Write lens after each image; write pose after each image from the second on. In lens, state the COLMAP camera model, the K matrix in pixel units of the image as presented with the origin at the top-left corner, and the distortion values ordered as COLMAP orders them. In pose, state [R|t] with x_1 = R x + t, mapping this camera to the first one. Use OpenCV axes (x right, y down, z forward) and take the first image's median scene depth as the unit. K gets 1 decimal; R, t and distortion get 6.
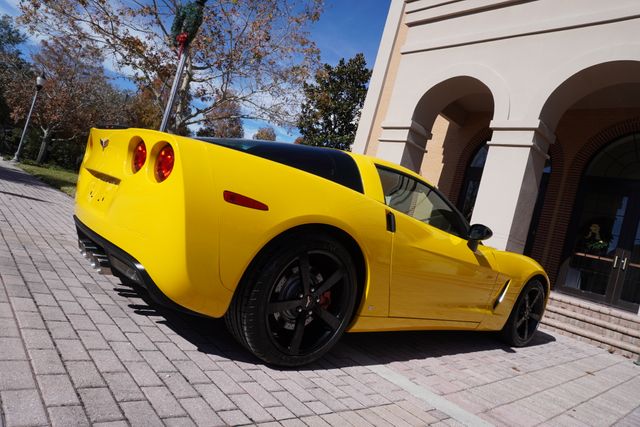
lens RADIAL K [[407.2, 0, 321.7], [0, 407.2, 208.2], [0, 0, 1]] dist [-0.016781, 0.008456]
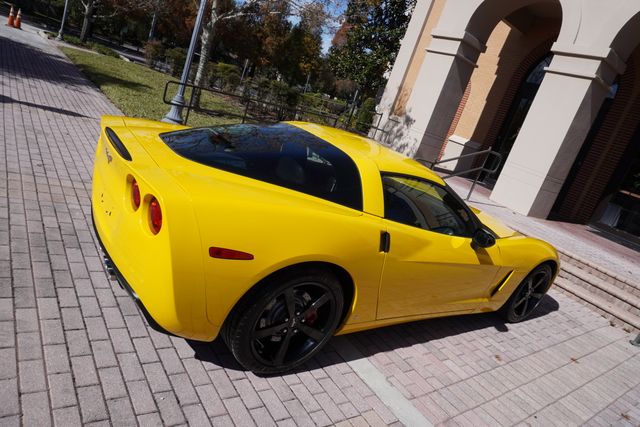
lens RADIAL K [[409.2, 0, 324.1], [0, 409.2, 198.7], [0, 0, 1]] dist [-0.009712, -0.003471]
pose [[0.992435, 0.090622, -0.082828, 0.059980], [-0.066960, 0.965011, 0.253516, -0.207244], [0.102904, -0.246052, 0.963779, 0.013769]]
